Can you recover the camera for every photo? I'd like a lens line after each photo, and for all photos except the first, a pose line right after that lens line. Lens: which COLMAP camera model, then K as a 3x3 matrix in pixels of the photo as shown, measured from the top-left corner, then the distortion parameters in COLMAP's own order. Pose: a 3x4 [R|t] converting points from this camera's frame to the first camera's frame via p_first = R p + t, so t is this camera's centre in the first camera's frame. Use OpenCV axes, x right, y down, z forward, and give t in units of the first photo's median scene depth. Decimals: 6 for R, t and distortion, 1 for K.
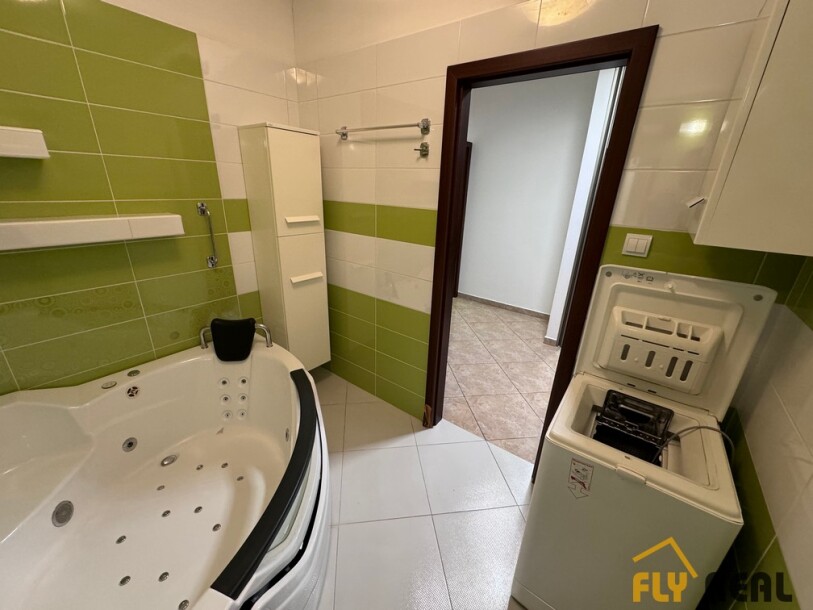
lens RADIAL K [[319.8, 0, 405.0], [0, 319.8, 306.6], [0, 0, 1]] dist [-0.008205, 0.000000]
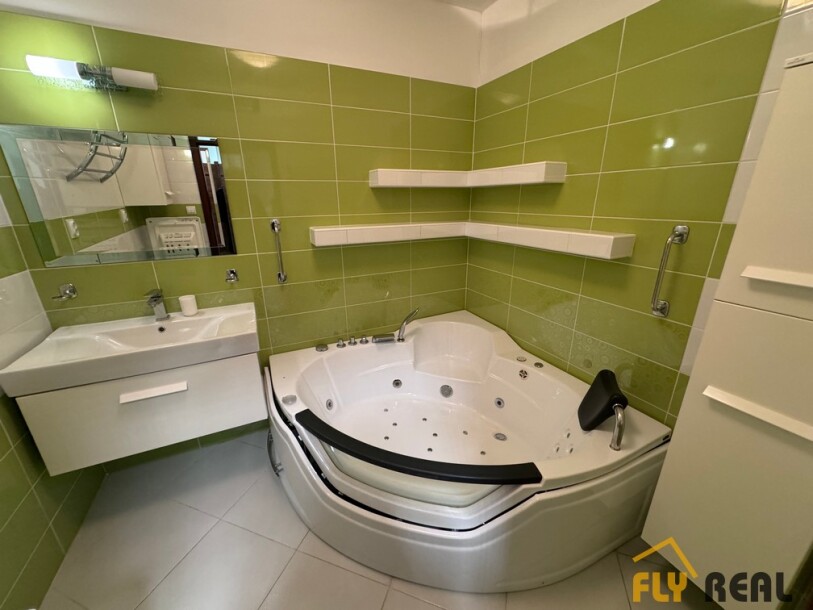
lens RADIAL K [[324.5, 0, 407.1], [0, 324.5, 304.1], [0, 0, 1]] dist [0.000314, -0.000015]
pose [[-0.462875, 0.250473, -0.850300, 0.308098], [-0.311390, 0.852166, 0.420533, -0.330589], [0.829929, 0.459430, -0.316452, 0.915985]]
